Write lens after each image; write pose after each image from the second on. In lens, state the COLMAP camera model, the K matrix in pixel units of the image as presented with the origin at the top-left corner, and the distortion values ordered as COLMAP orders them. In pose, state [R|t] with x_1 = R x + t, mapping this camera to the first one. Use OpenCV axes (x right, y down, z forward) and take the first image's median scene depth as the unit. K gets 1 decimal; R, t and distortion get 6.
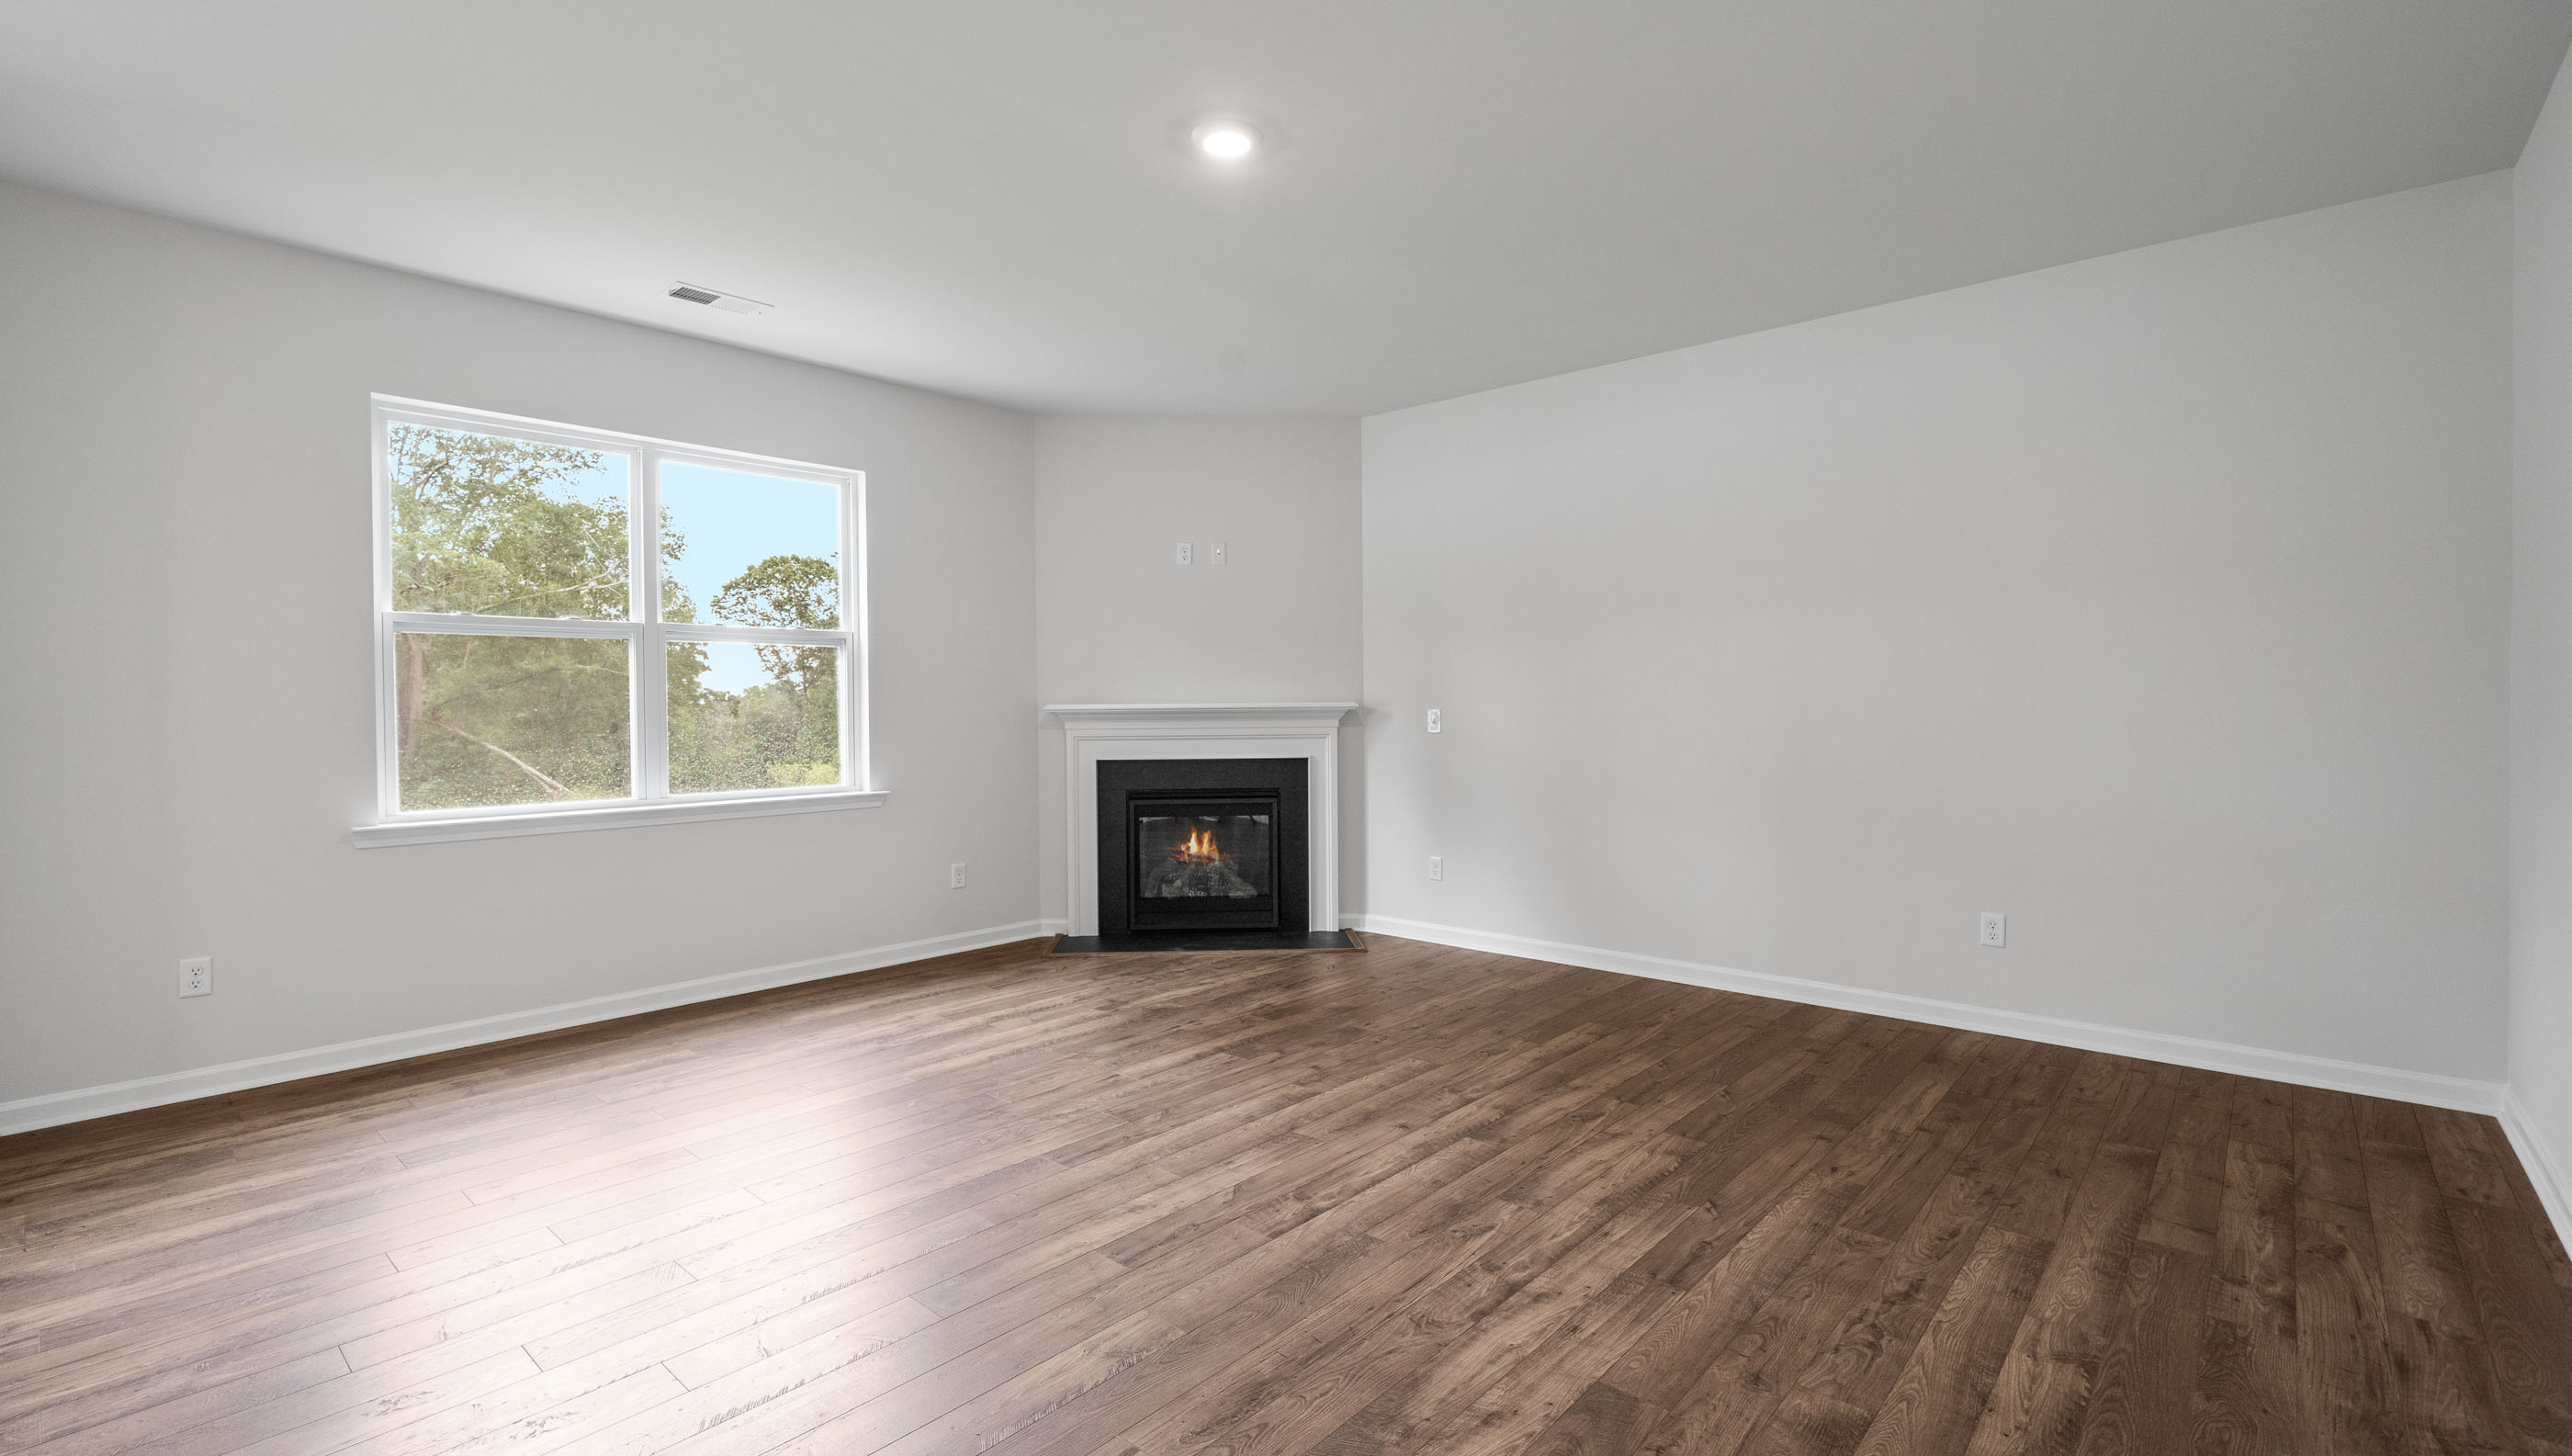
lens RADIAL K [[1155.1, 0, 1275.7], [0, 1155.1, 751.3], [0, 0, 1]] dist [0.001864, -0.000580]
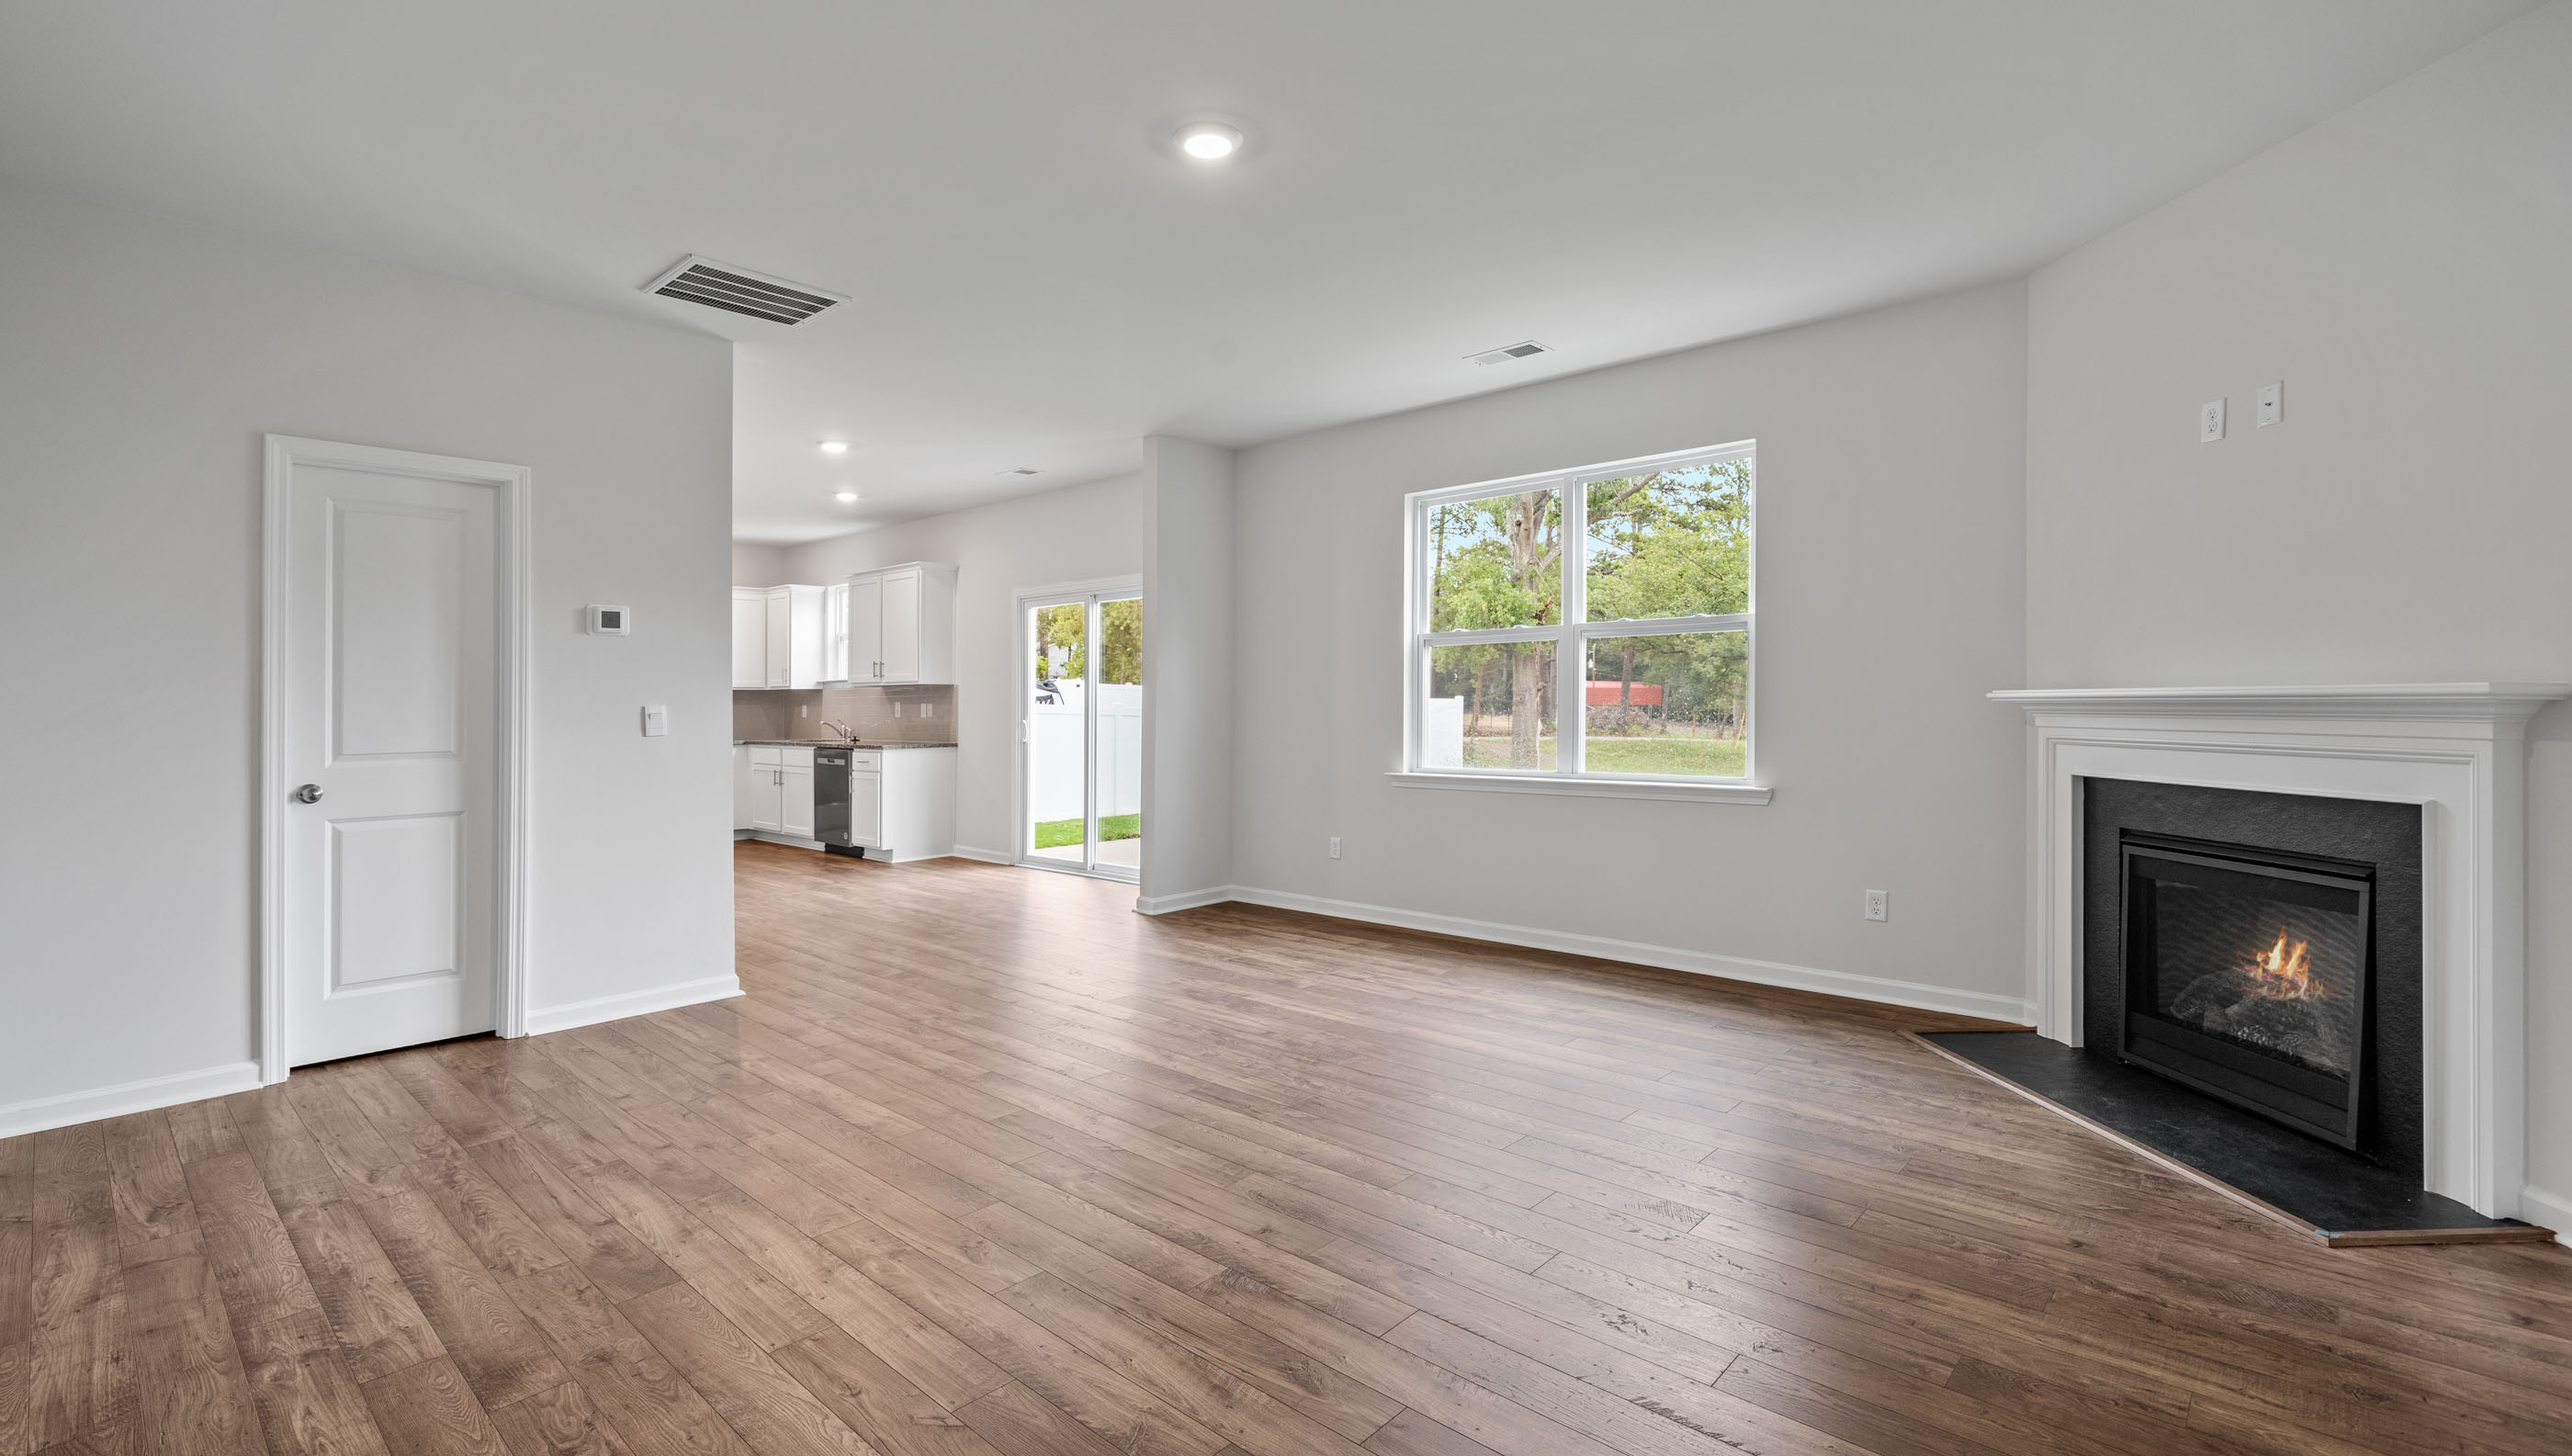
lens RADIAL K [[1155.1, 0, 1282.9], [0, 1155.1, 717.8], [0, 0, 1]] dist [0.001864, -0.000580]
pose [[-0.029452, 0.022476, -0.999313, 0.882120], [-0.029872, 0.999281, 0.023356, -0.046736], [0.999120, 0.030539, -0.028759, 1.005645]]
